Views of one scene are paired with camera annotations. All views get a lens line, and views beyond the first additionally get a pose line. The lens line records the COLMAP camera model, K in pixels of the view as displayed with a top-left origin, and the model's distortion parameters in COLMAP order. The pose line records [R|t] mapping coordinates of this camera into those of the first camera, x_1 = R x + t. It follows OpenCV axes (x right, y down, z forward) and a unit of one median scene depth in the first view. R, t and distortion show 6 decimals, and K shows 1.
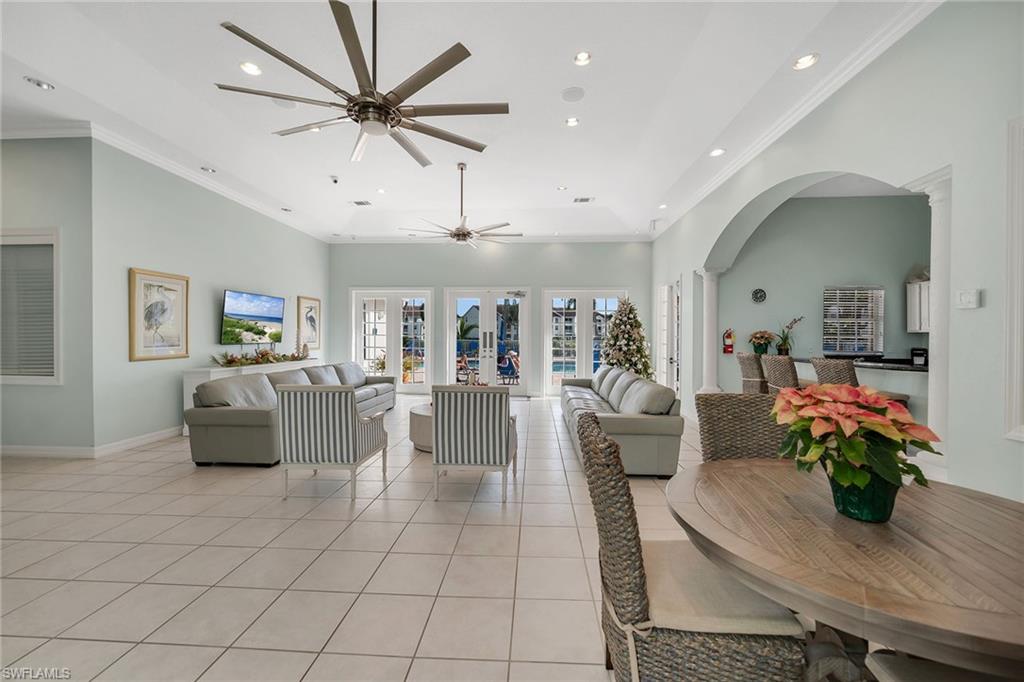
lens RADIAL K [[408.1, 0, 528.5], [0, 408.1, 335.6], [0, 0, 1]] dist [-0.000305, -0.000030]
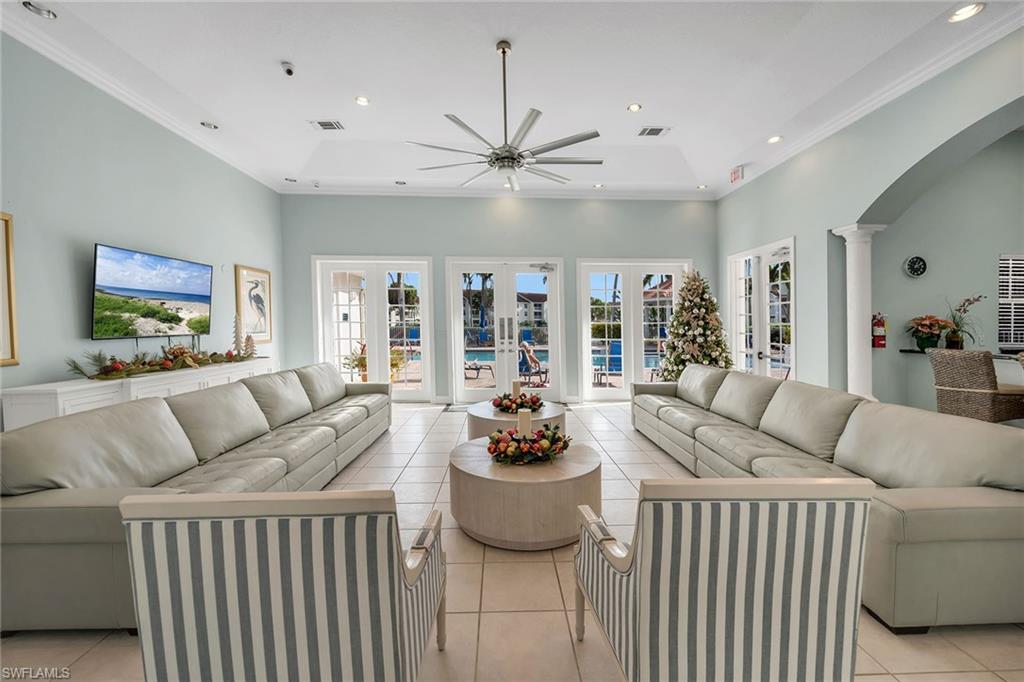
lens RADIAL K [[419.9, 0, 531.3], [0, 419.9, 343.2], [0, 0, 1]] dist [0.001710, 0.000169]
pose [[0.996649, -0.005736, 0.081592, -0.156327], [0.001574, 0.998698, 0.050989, -0.002068], [-0.081778, -0.050690, 0.995361, 0.304293]]
